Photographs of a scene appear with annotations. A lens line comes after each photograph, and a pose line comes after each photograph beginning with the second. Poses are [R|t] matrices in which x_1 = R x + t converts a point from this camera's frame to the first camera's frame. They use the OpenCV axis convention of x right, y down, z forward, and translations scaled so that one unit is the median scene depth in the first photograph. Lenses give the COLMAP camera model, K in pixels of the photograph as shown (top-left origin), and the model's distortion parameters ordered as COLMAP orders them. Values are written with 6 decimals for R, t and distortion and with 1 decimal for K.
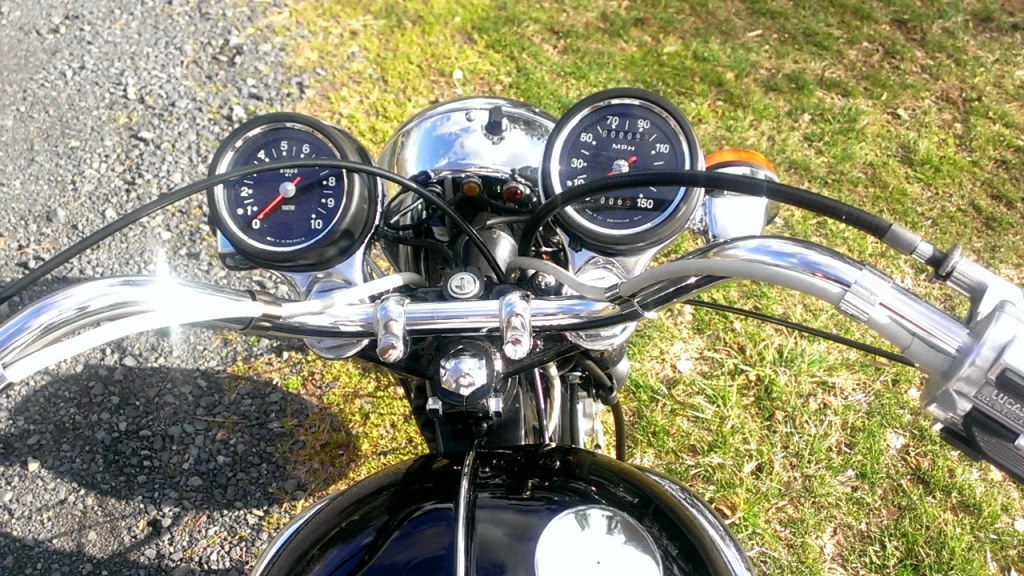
lens RADIAL K [[836.7, 0, 512.0], [0, 836.7, 288.0], [0, 0, 1]] dist [0.006647, -0.004570]
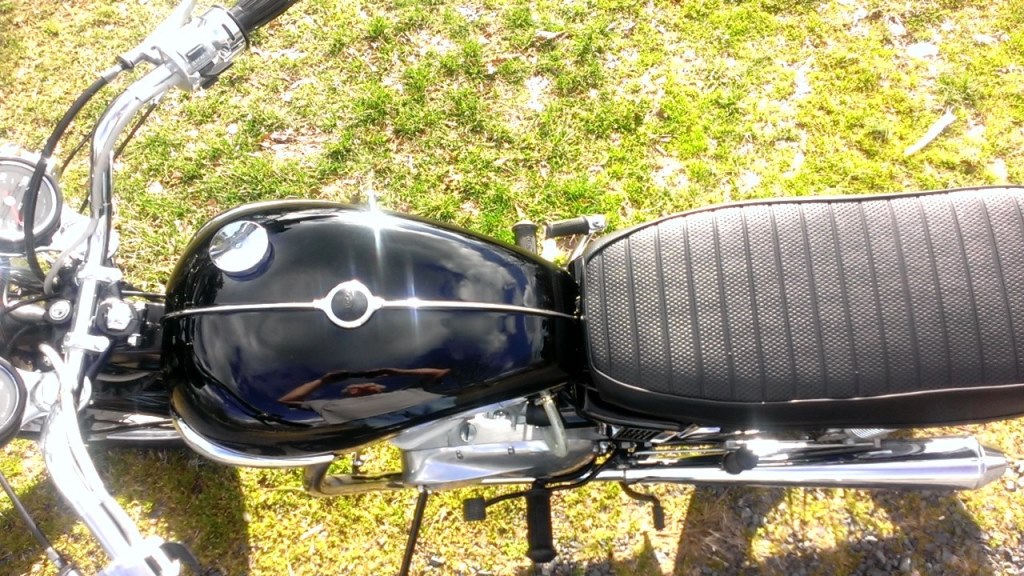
lens RADIAL K [[836.7, 0, 512.0], [0, 836.7, 288.0], [0, 0, 1]] dist [0.006647, -0.004570]
pose [[-0.001117, -0.917456, 0.397836, -0.216806], [0.792905, 0.241607, 0.559399, -0.074456], [-0.609344, 0.316071, 0.727186, -0.250158]]
